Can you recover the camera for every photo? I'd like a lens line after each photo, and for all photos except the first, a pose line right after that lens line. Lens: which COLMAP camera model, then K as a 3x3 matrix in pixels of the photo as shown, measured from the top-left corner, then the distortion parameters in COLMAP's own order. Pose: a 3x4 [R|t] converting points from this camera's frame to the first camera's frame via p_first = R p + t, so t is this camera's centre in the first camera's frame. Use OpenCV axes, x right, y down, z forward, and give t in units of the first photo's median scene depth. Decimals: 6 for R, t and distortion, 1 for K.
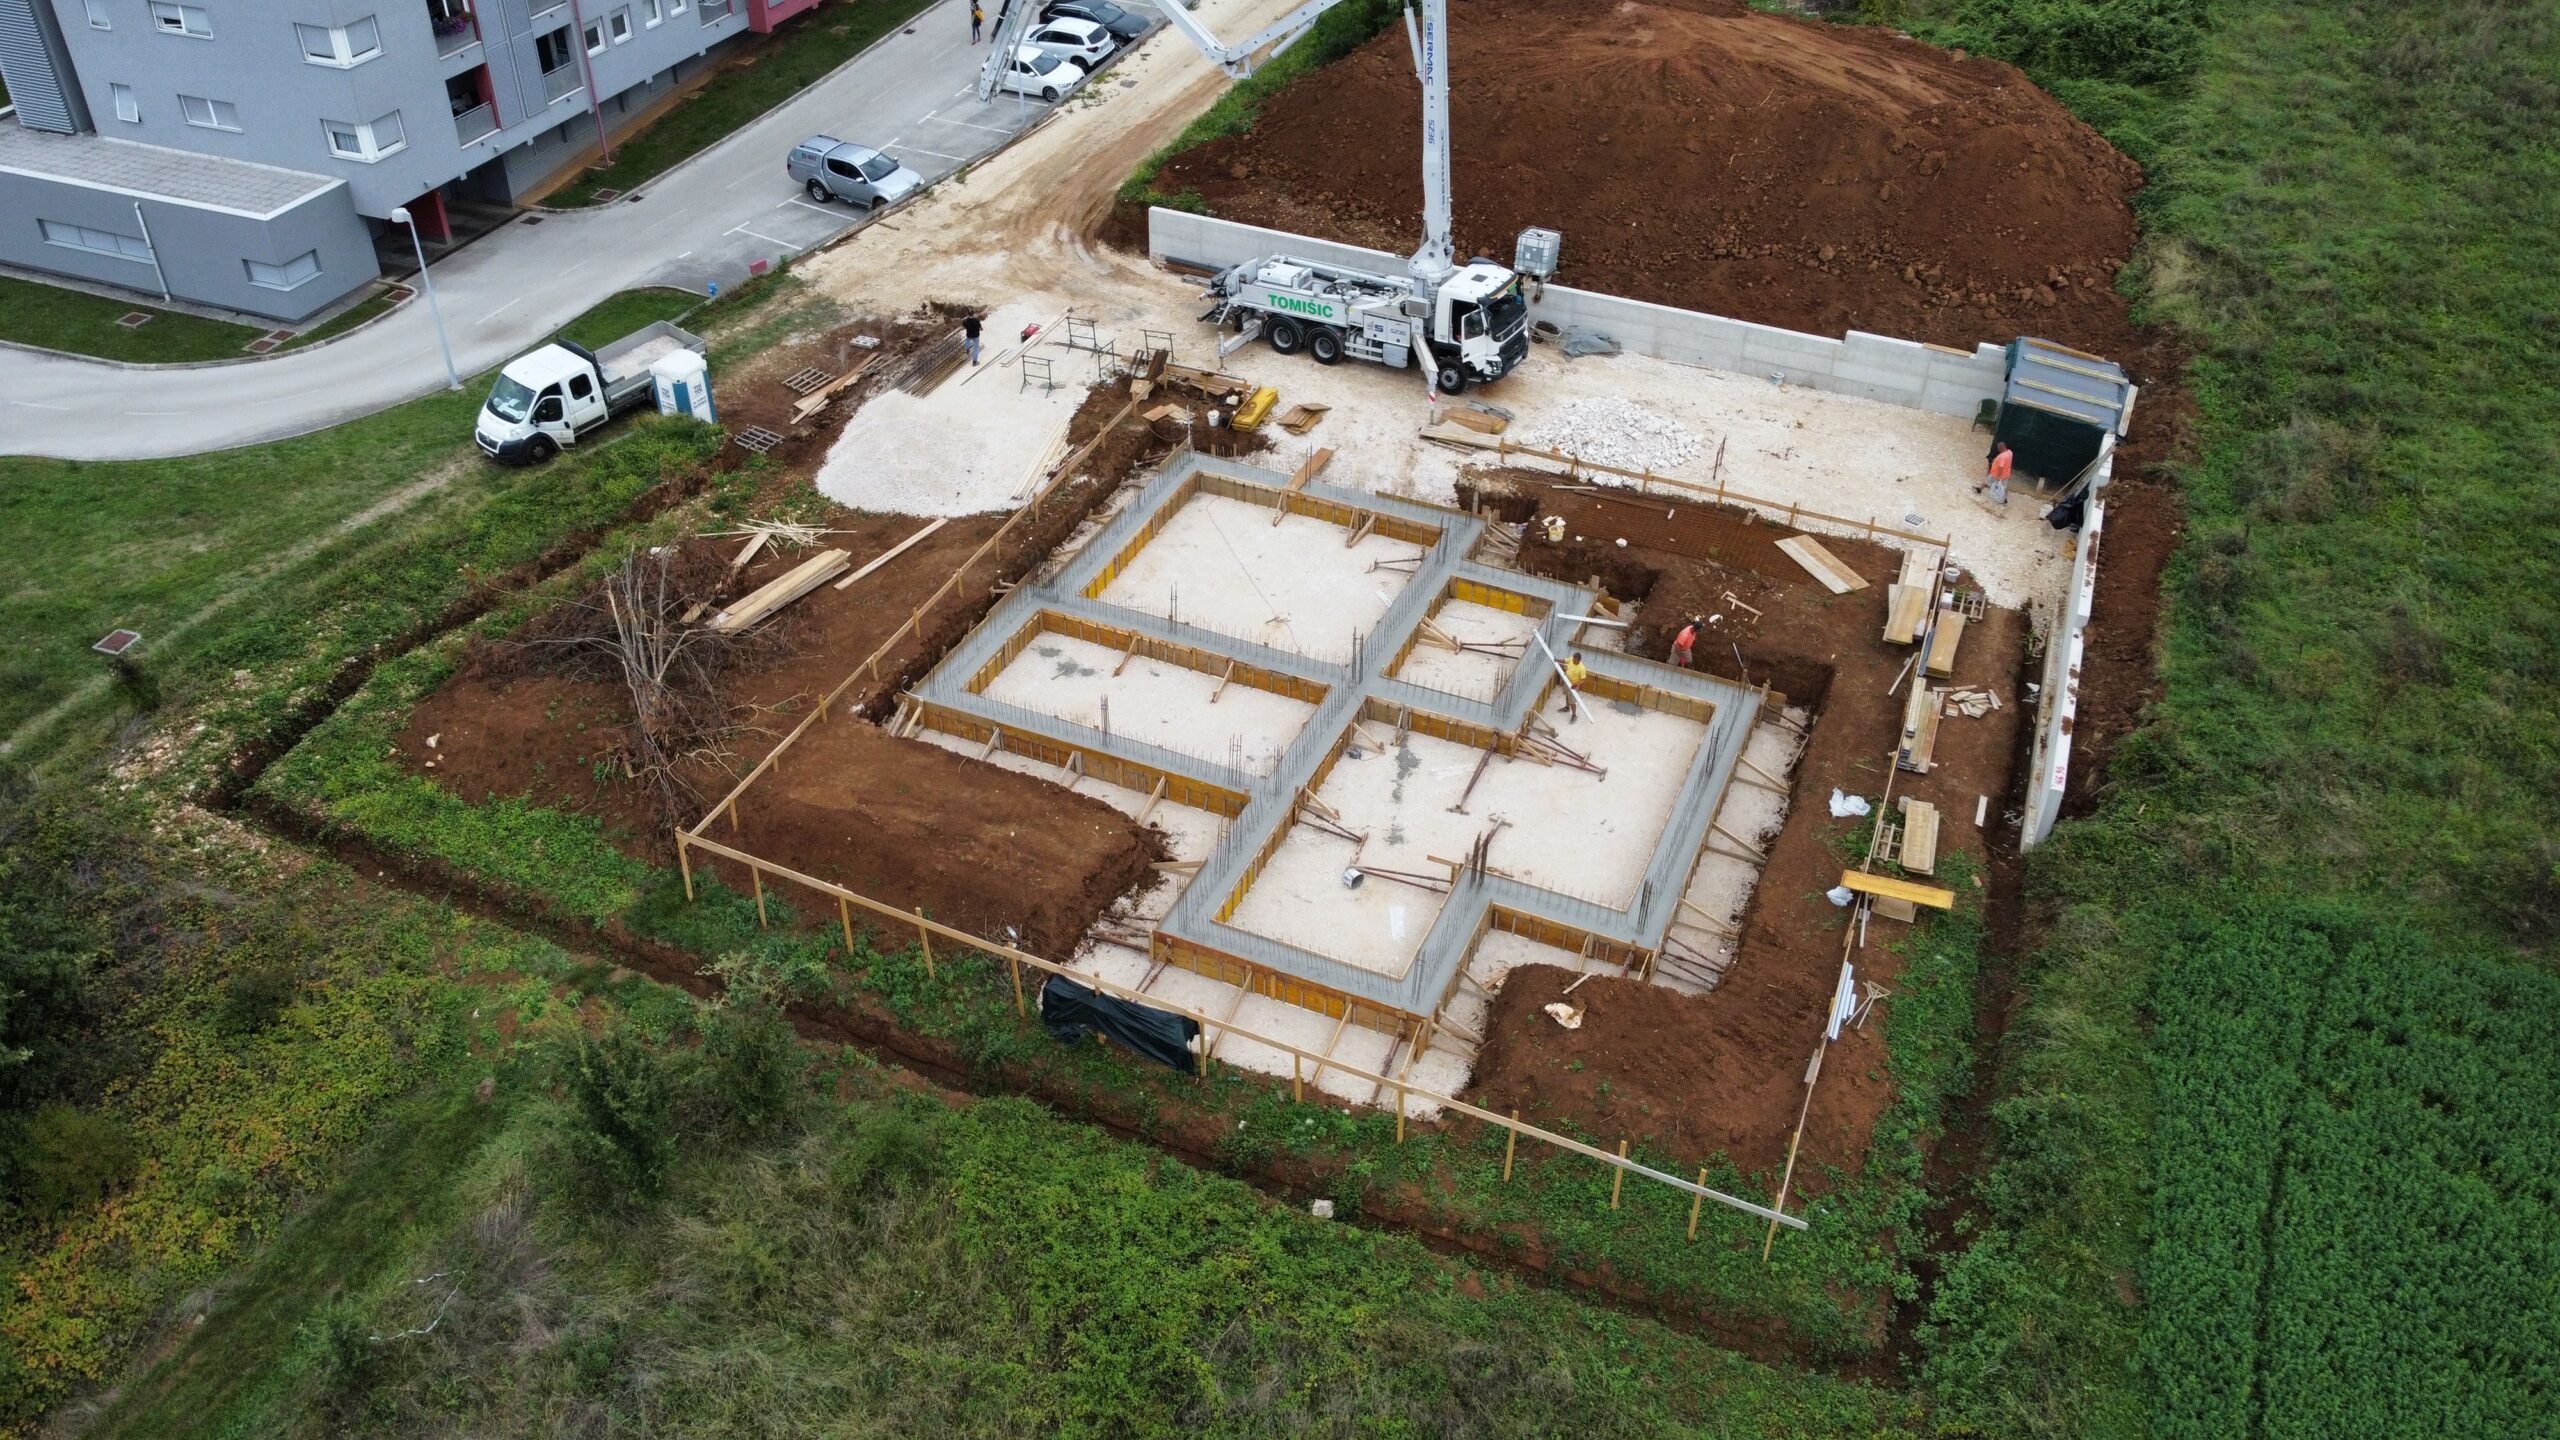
lens RADIAL K [[1940.4, 0, 1275.9], [0, 1940.4, 715.4], [0, 0, 1]] dist [0.002375, -0.007973]
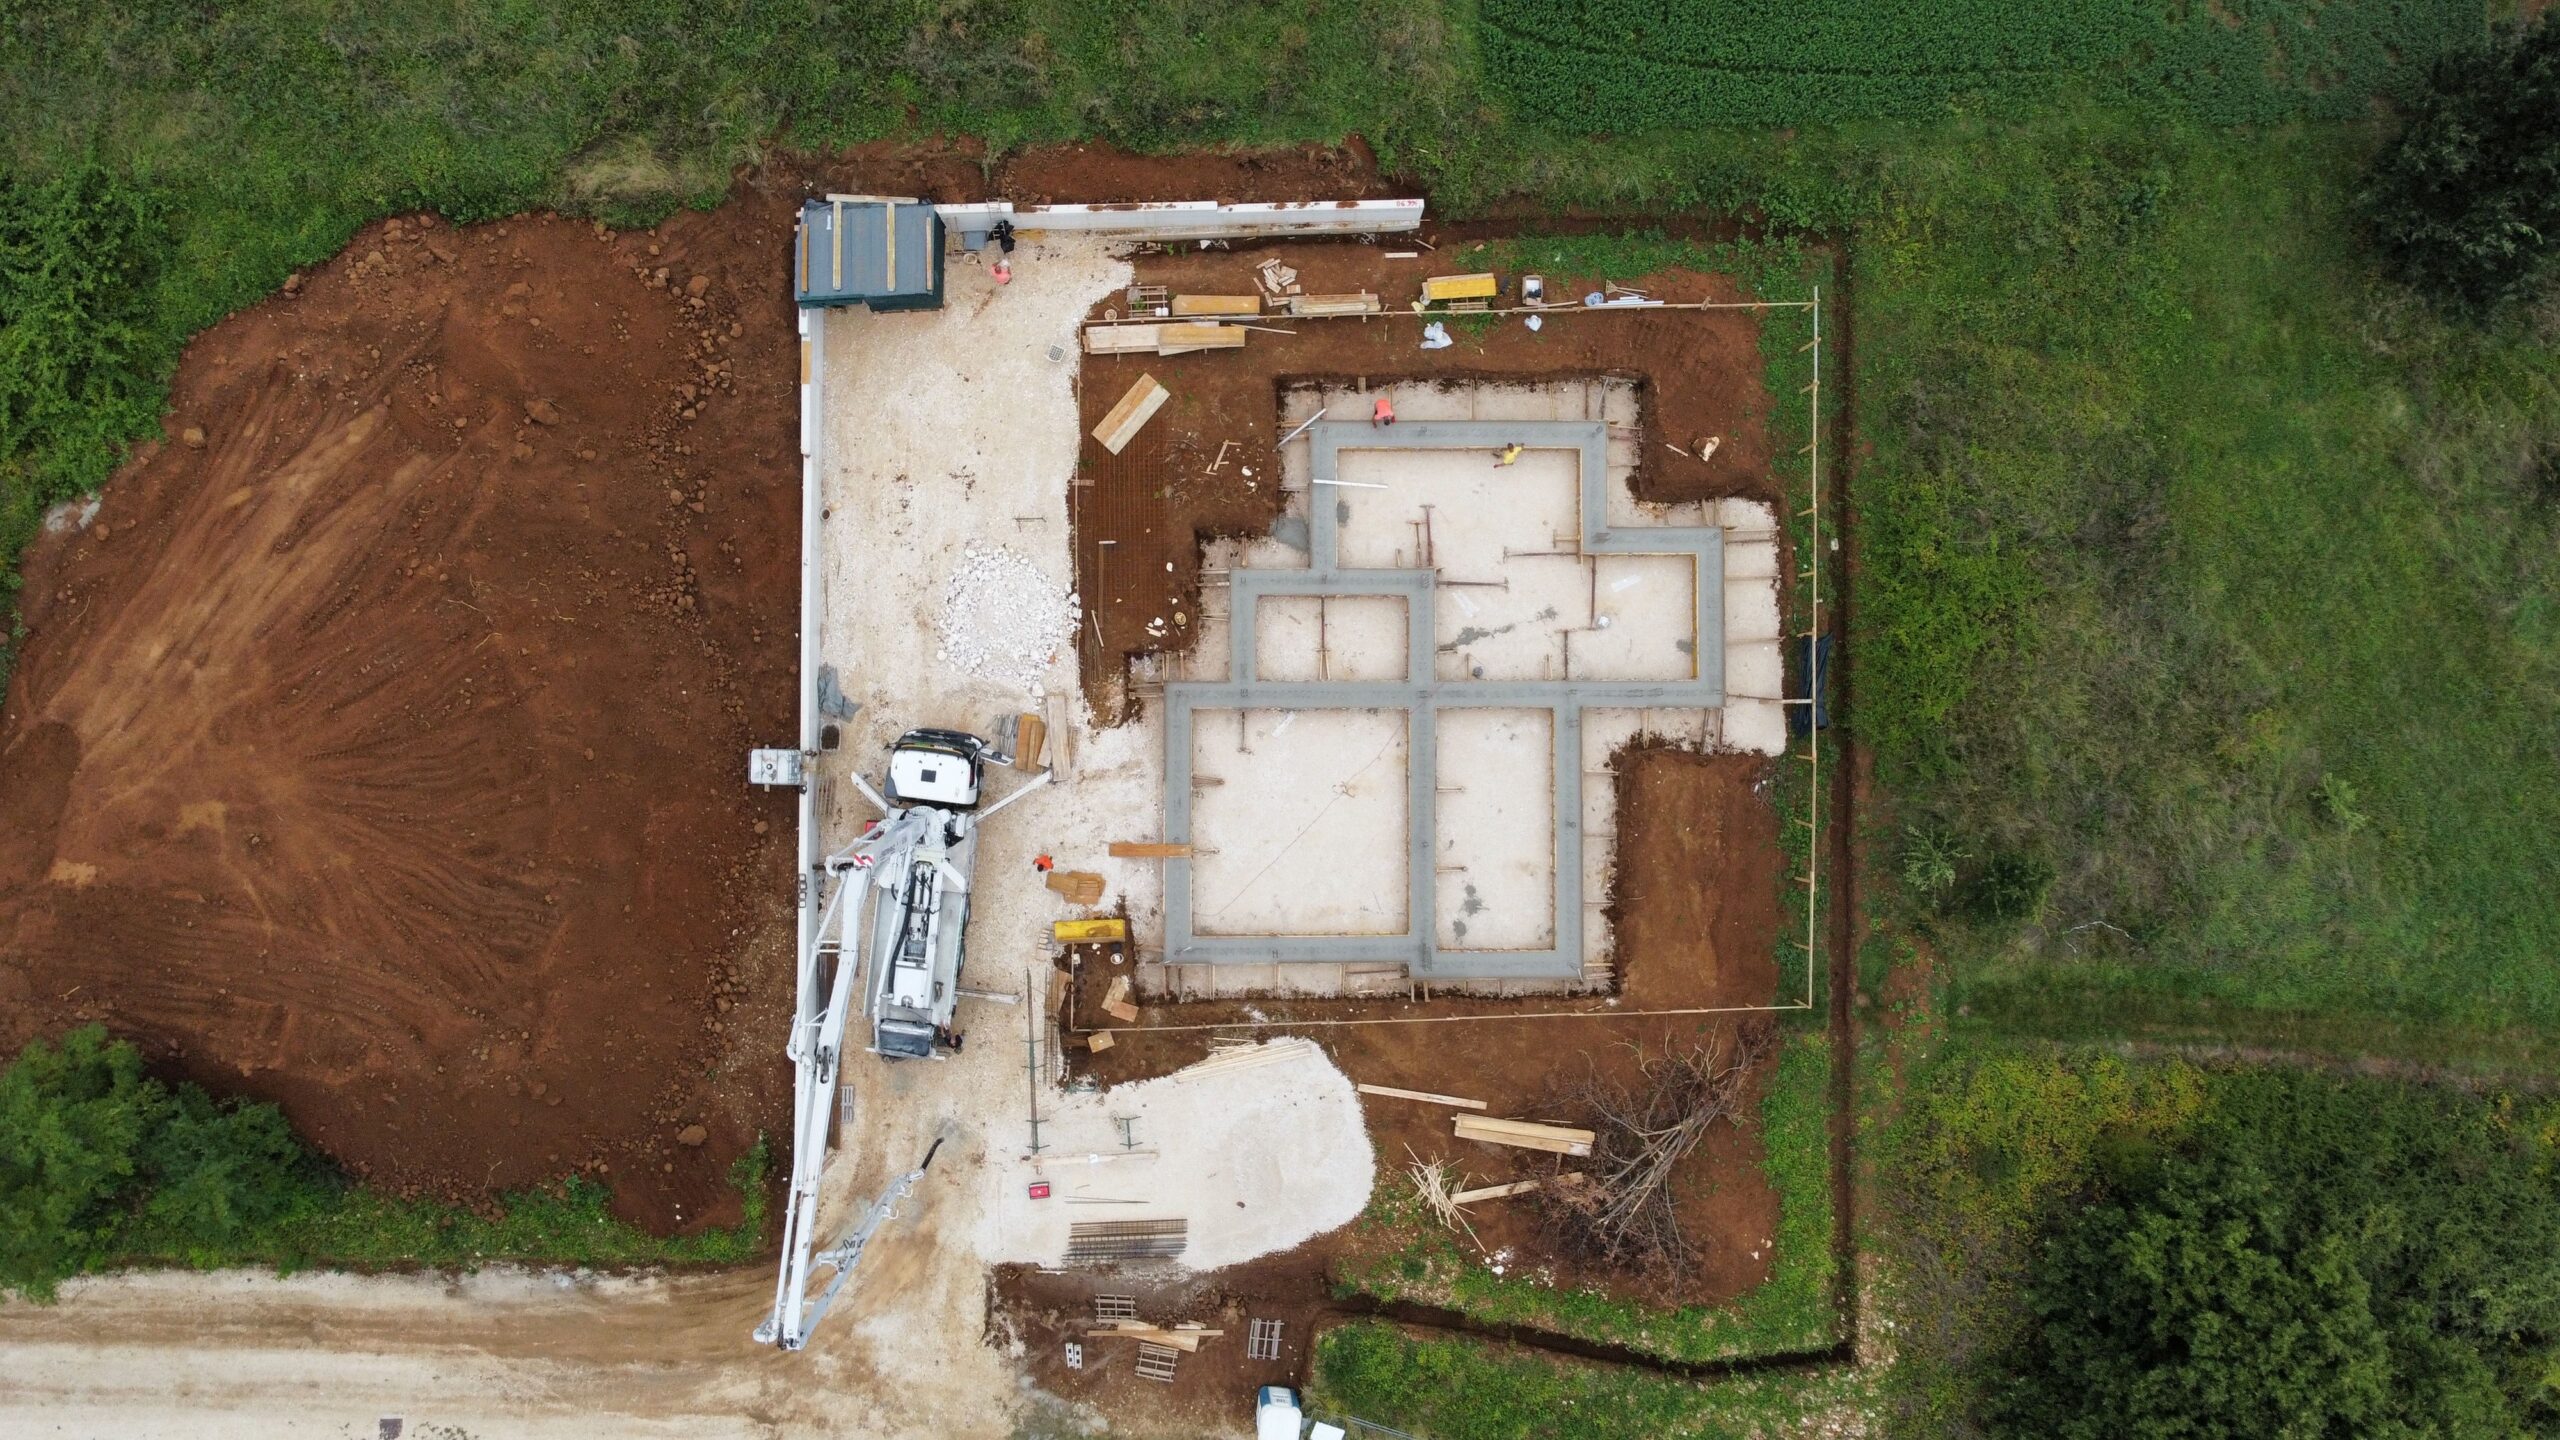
lens RADIAL K [[1940.4, 0, 1277.9], [0, 1940.4, 720.2], [0, 0, 1]] dist [0.002375, -0.007973]
pose [[-0.407846, -0.913023, -0.007169, 0.071050], [0.523619, -0.240318, 0.817356, -1.108413], [-0.747987, 0.329601, 0.576088, 0.273770]]
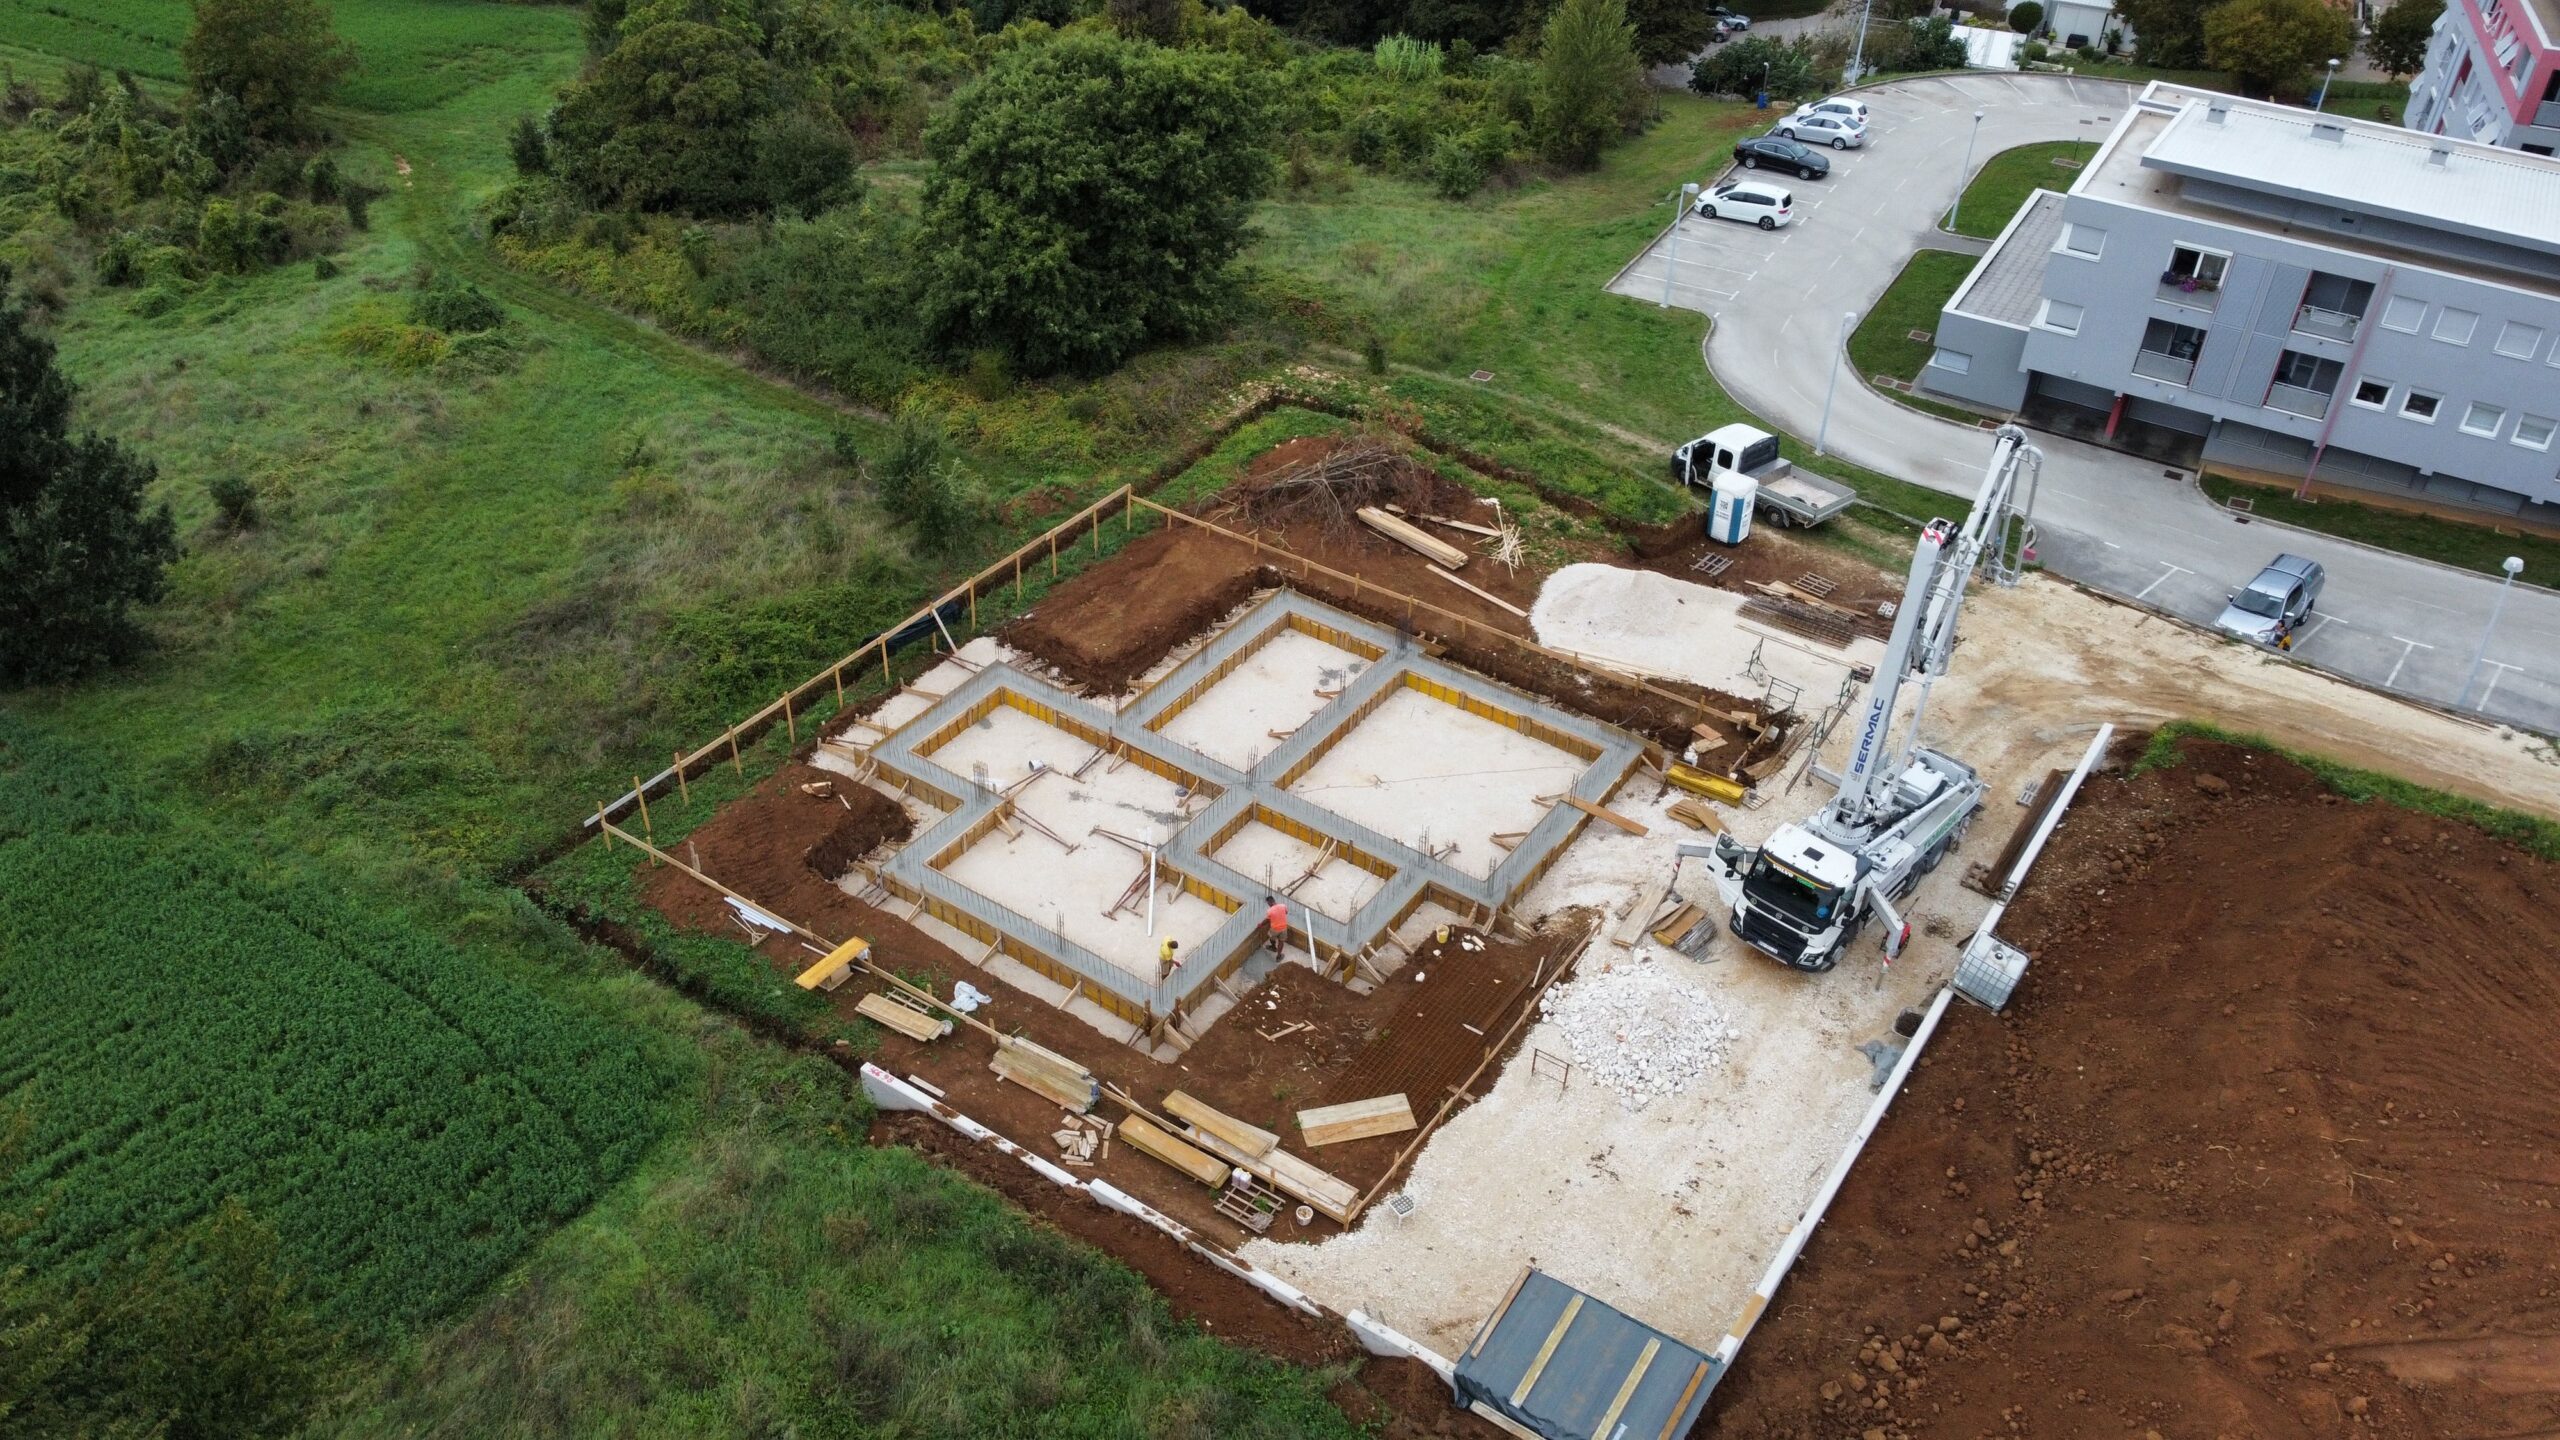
lens RADIAL K [[1940.4, 0, 1284.1], [0, 1940.4, 707.9], [0, 0, 1]] dist [0.002375, -0.007973]
pose [[-0.178916, 0.565884, -0.804838, 0.916230], [-0.613505, 0.575348, 0.540912, -0.665007], [0.769155, 0.590551, 0.244233, 0.641989]]
